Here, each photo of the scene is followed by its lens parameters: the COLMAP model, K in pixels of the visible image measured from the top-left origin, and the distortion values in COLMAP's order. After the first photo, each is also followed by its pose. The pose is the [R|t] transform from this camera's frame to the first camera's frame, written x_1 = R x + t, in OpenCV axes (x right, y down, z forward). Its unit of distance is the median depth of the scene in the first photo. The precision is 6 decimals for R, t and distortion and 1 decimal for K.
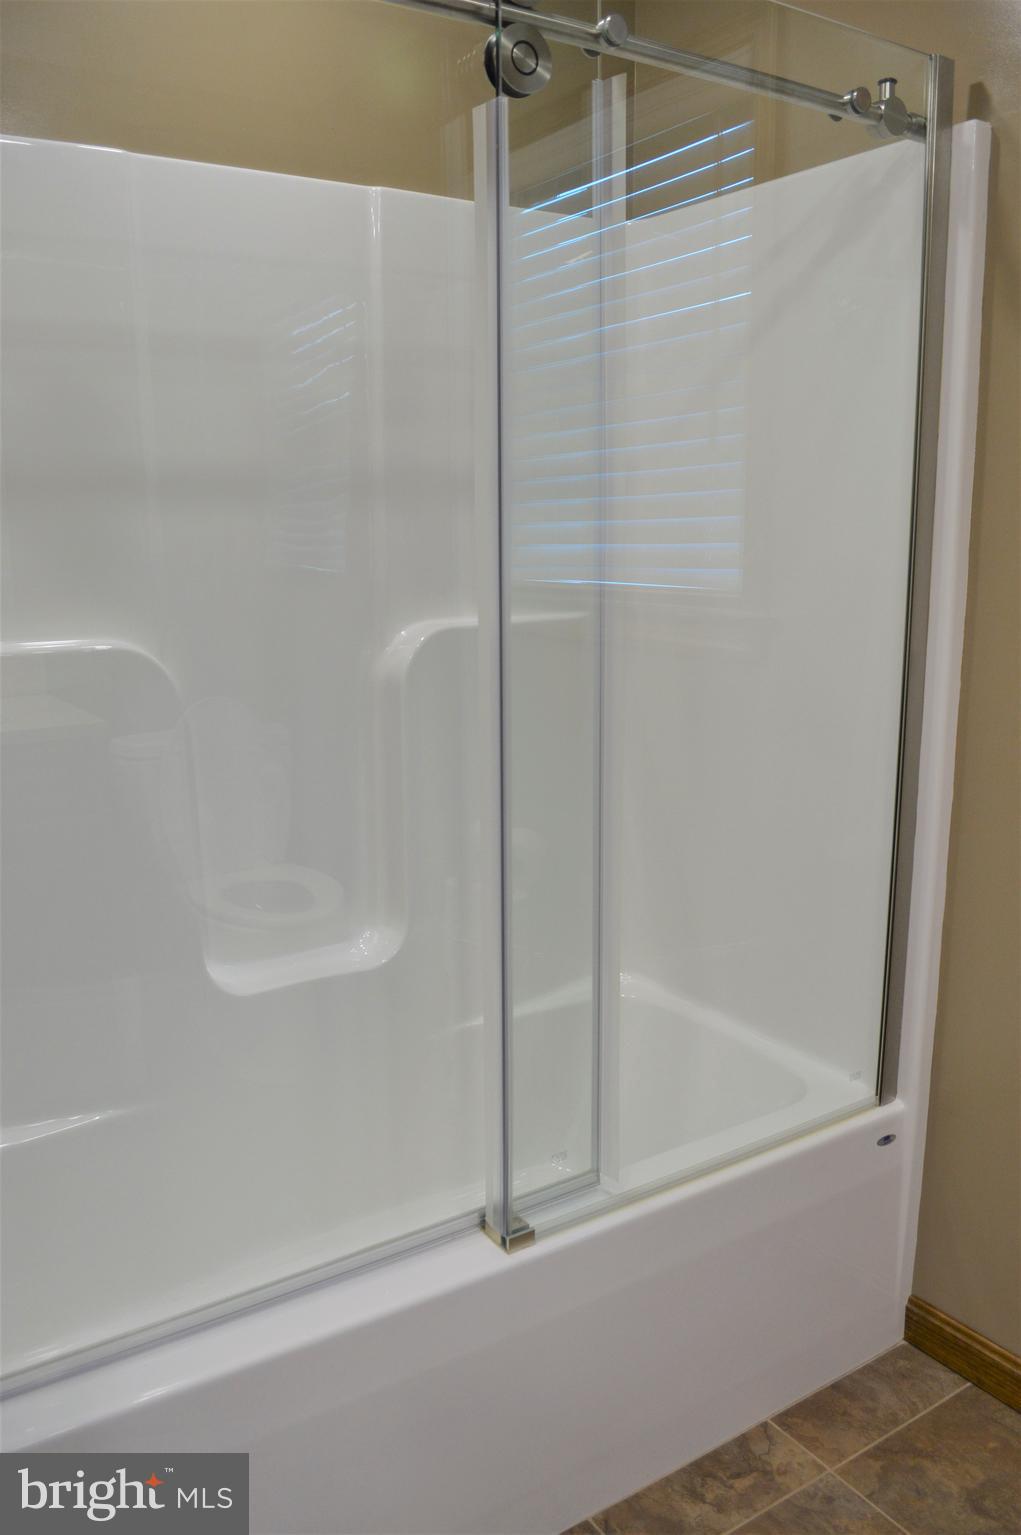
lens RADIAL K [[1204.7, 0, 510.5], [0, 1204.7, 767.5], [0, 0, 1]] dist [-0.089445, 0.009988]
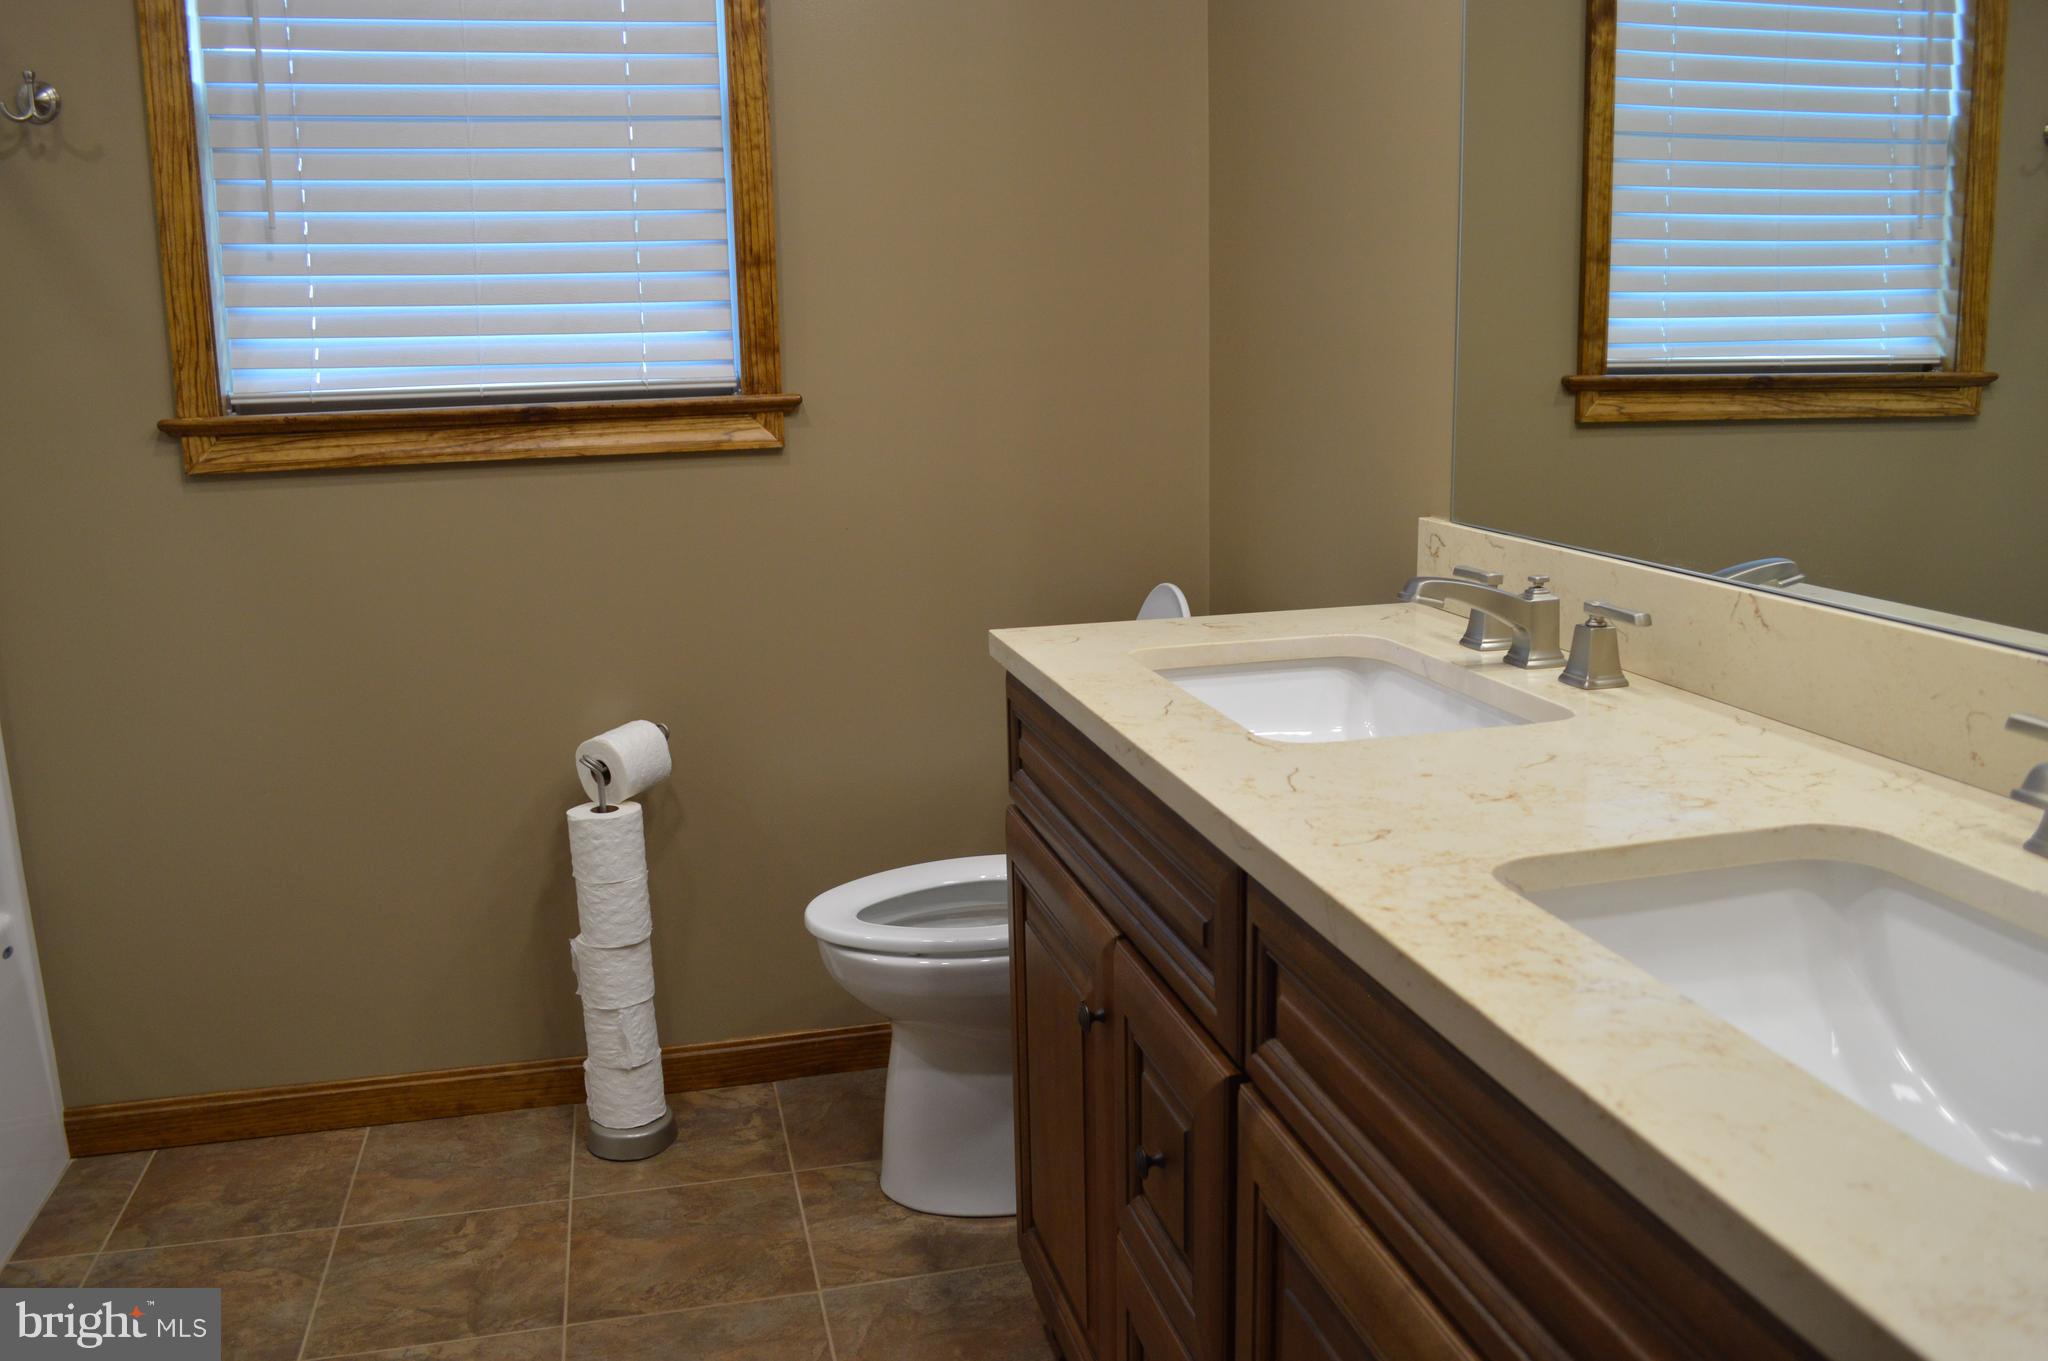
lens RADIAL K [[1607.3, 0, 1024.0], [0, 1607.3, 680.5], [0, 0, 1]] dist [-0.089445, 0.009988]
pose [[0.323895, -0.196707, 0.925418, -0.546535], [0.195387, 0.970968, 0.138004, 0.082616], [-0.925697, 0.136116, 0.352926, -0.262104]]
